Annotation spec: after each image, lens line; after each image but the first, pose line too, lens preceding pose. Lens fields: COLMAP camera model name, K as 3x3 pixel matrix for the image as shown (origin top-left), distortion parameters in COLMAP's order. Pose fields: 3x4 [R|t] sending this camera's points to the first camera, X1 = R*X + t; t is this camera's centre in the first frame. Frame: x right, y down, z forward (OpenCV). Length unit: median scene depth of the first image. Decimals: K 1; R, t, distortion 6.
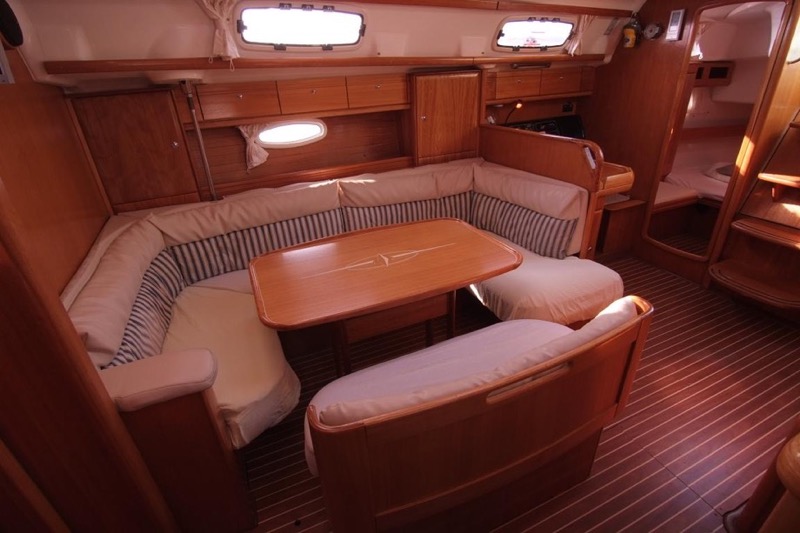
lens RADIAL K [[397.8, 0, 400.0], [0, 397.8, 266.5], [0, 0, 1]] dist [0.000694, -0.014345]
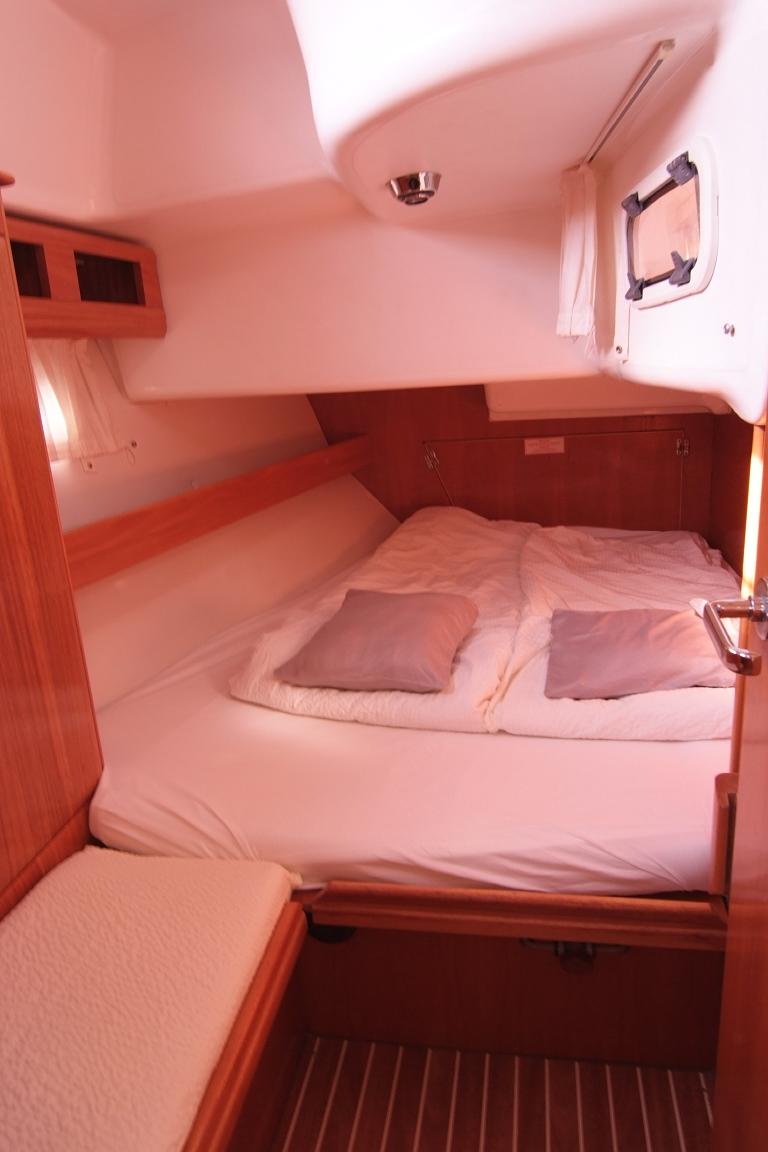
lens RADIAL K [[806.5, 0, 384.0], [0, 806.5, 576.0], [0, 0, 1]] dist [-0.006264, -0.003643]
pose [[0.571744, -0.232179, 0.786894, 0.476076], [0.417091, 0.908187, -0.035084, -0.244515], [-0.706501, 0.348265, 0.616090, 0.637986]]
